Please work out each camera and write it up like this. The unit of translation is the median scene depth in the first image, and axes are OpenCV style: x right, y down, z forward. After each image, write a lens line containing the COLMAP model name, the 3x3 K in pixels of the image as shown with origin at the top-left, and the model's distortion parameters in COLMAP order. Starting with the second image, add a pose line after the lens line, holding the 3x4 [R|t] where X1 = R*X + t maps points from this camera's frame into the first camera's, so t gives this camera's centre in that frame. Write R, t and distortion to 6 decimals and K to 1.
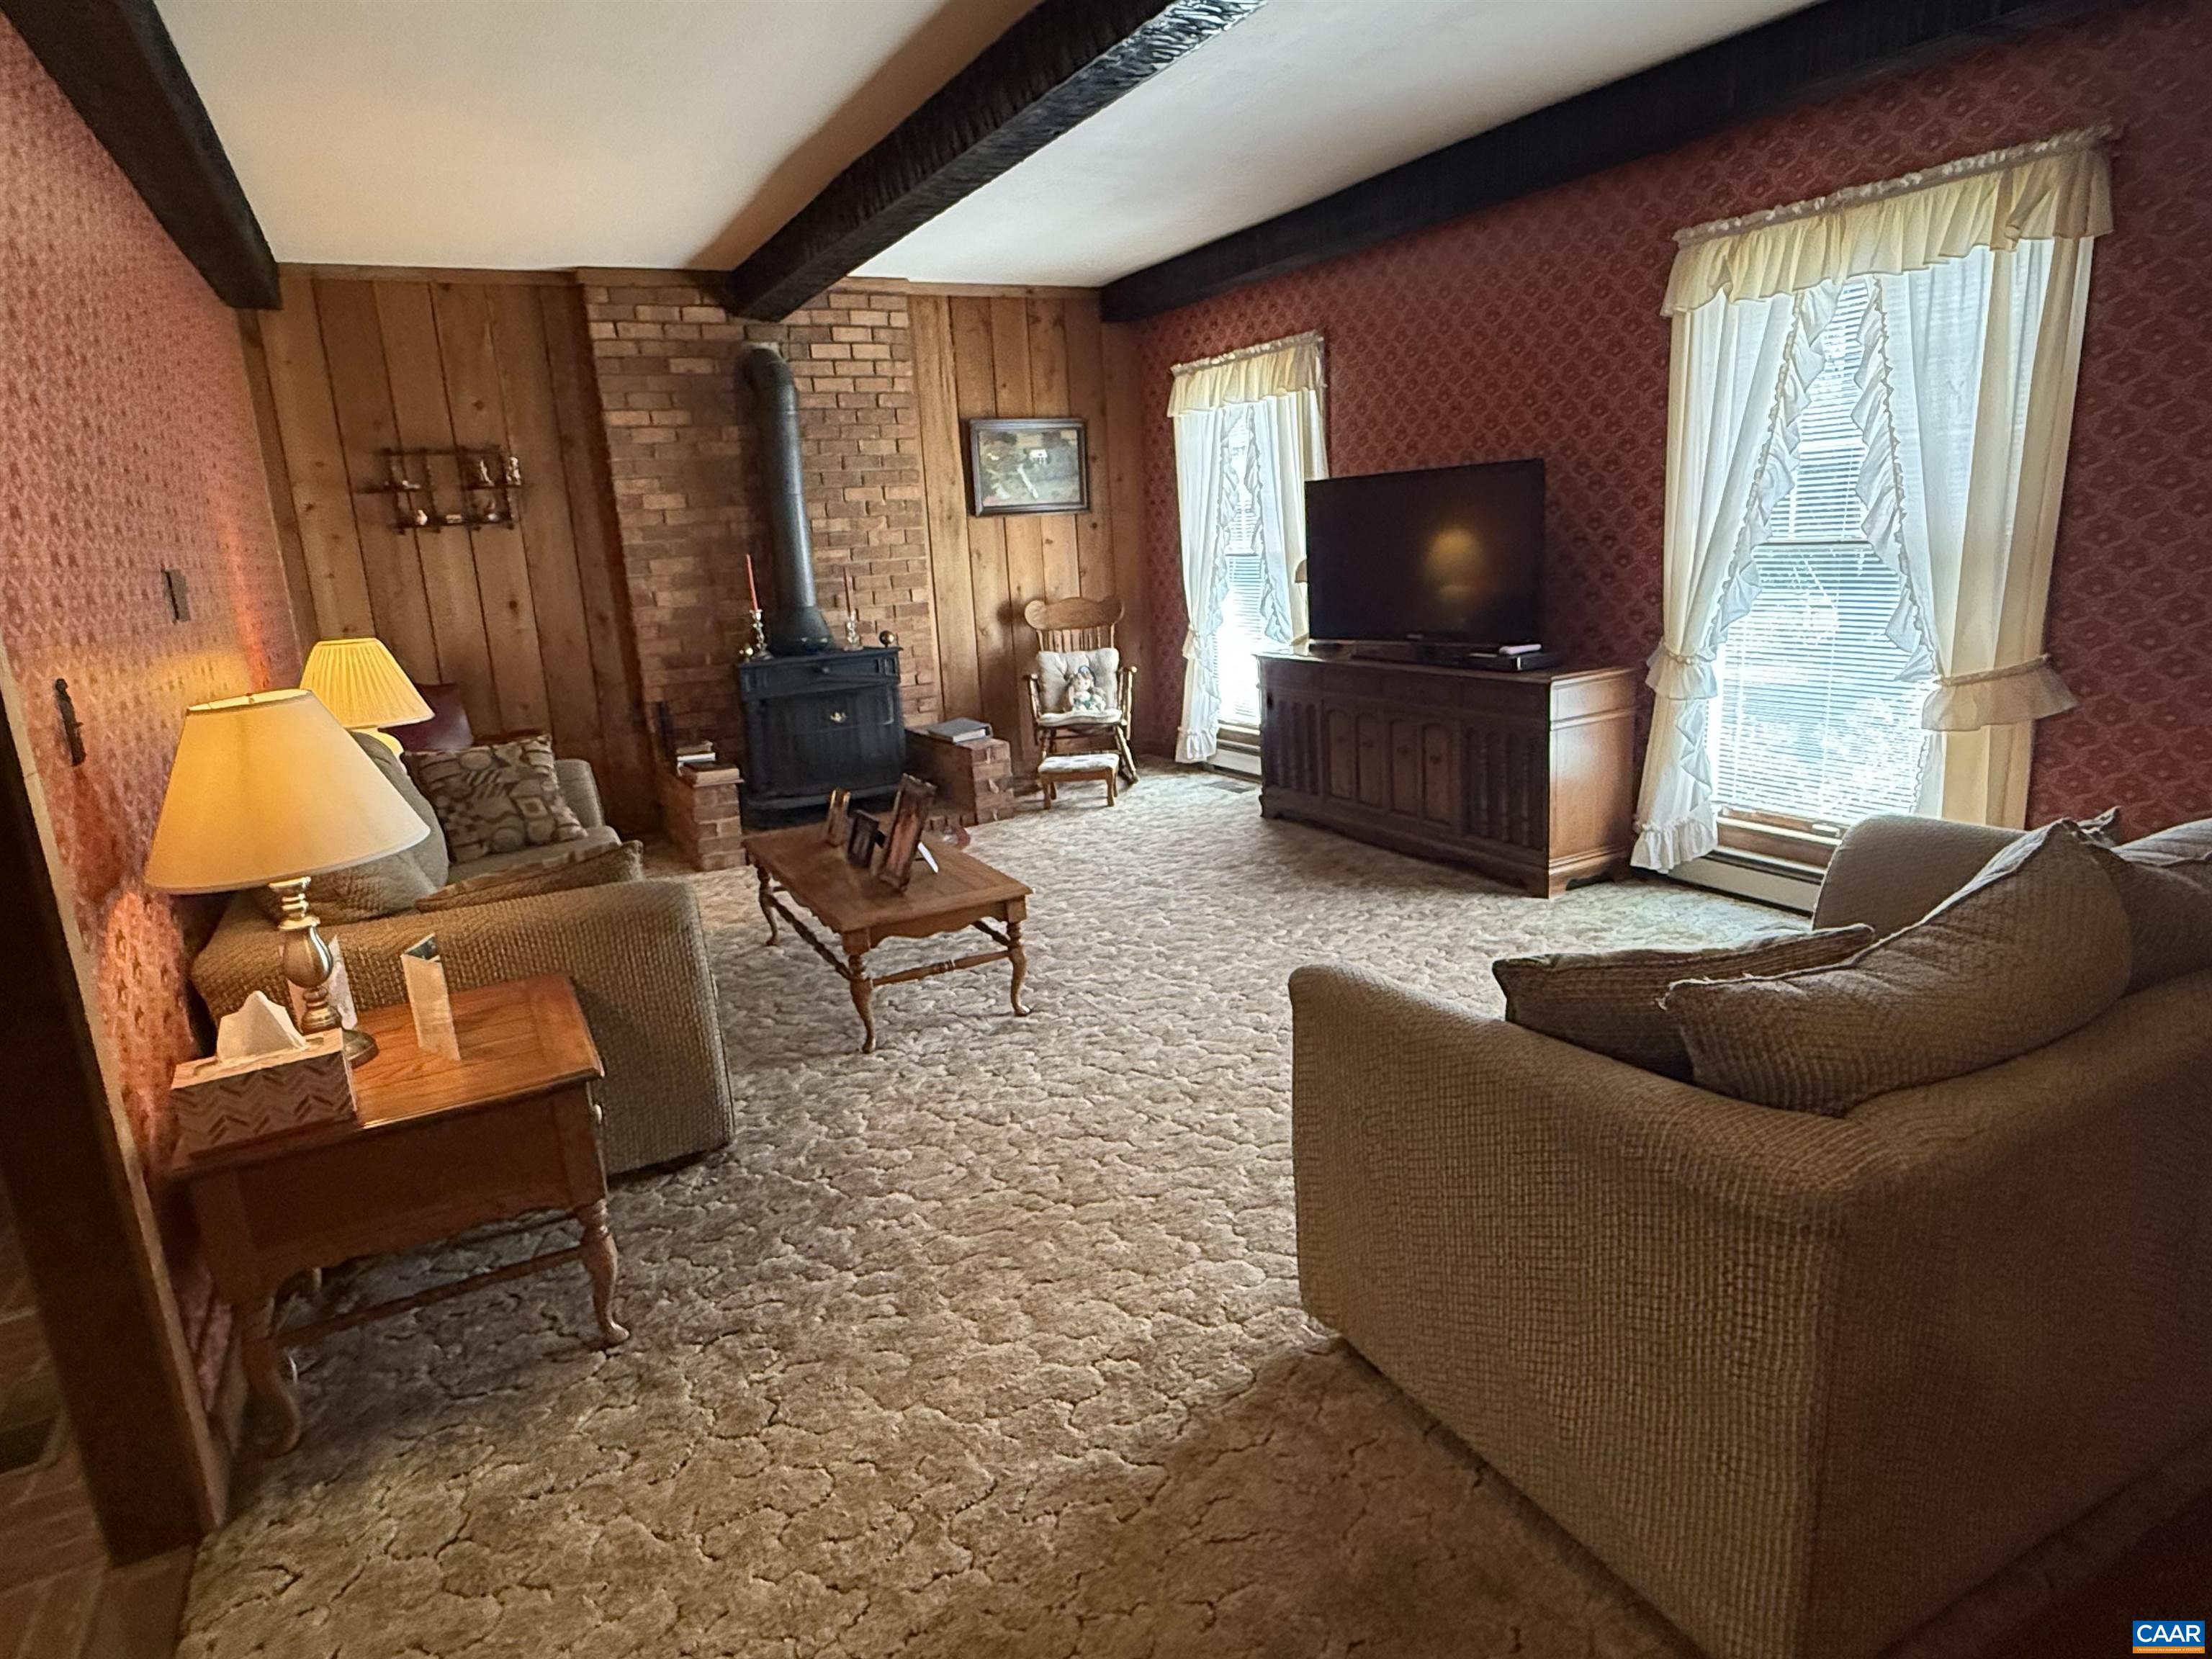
lens RADIAL K [[1276.8, 0, 1097.6], [0, 1276.8, 836.8], [0, 0, 1]] dist [0.001127, -0.000308]
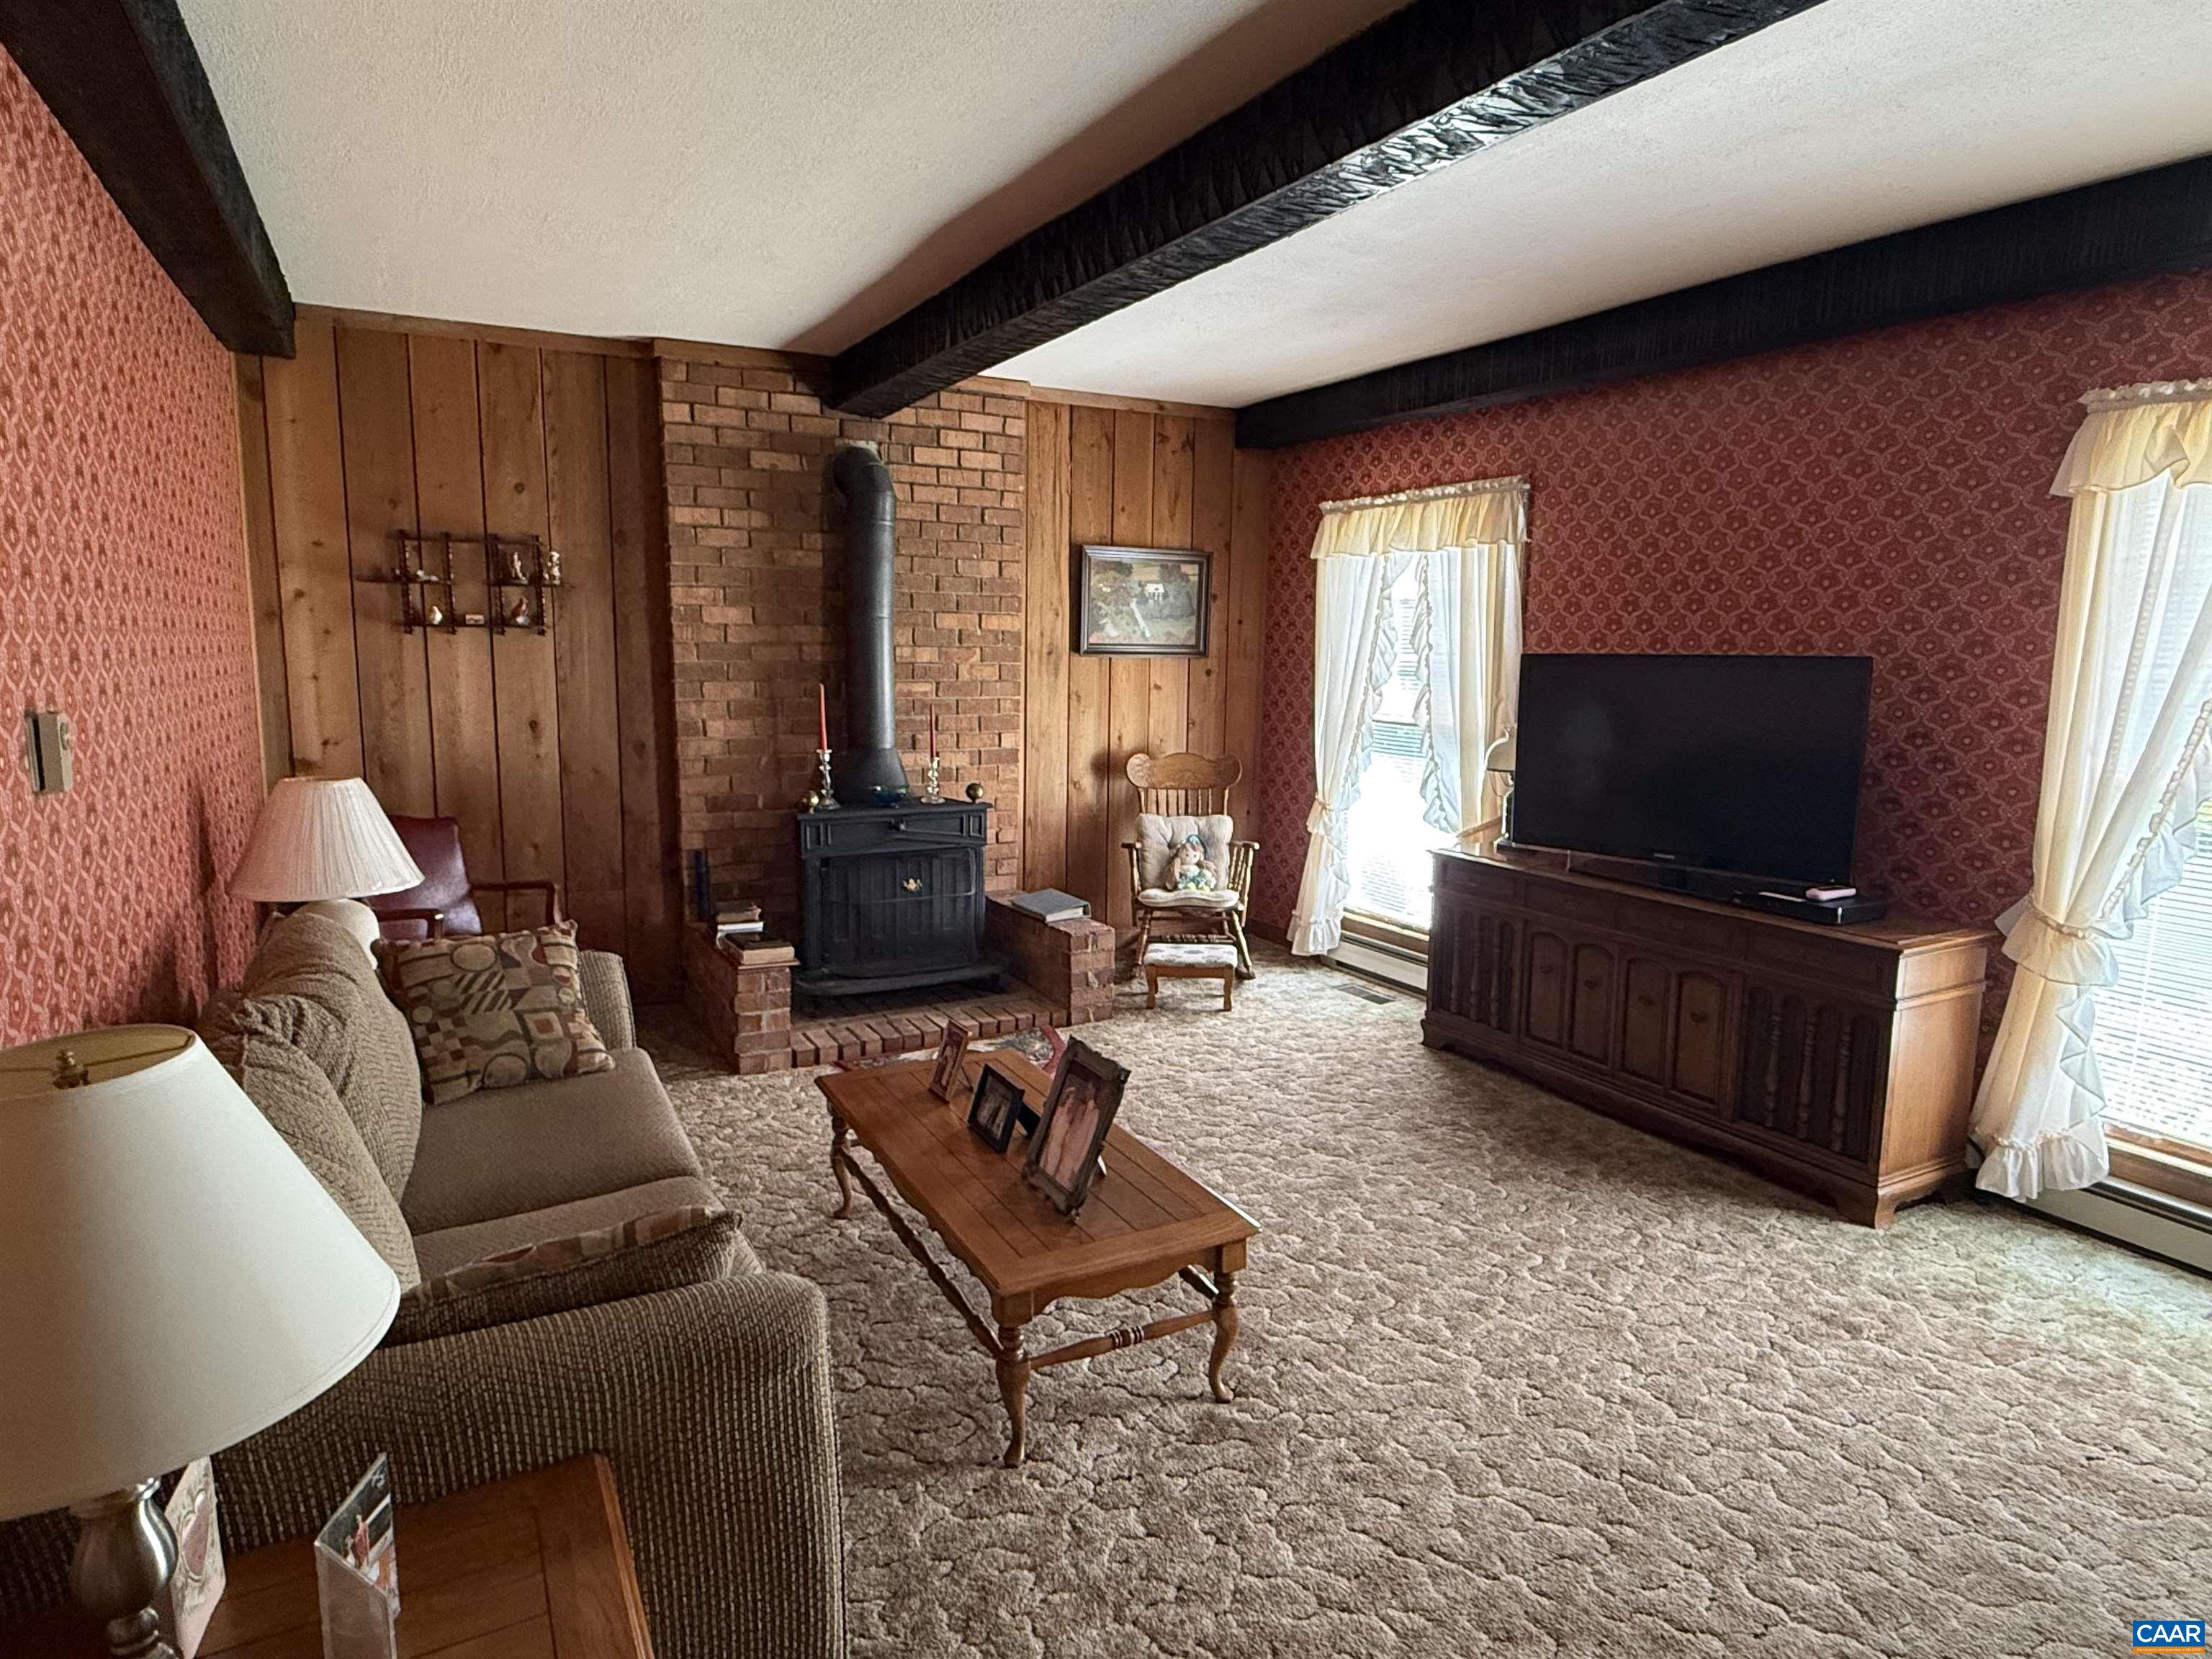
lens RADIAL K [[1285.5, 0, 1108.7], [0, 1285.5, 839.3], [0, 0, 1]] dist [0.002566, -0.001392]
pose [[0.997383, 0.070449, 0.016248, -0.097990], [-0.068796, 0.993888, -0.086330, -0.063513], [-0.022230, 0.084986, 0.996134, 0.173612]]
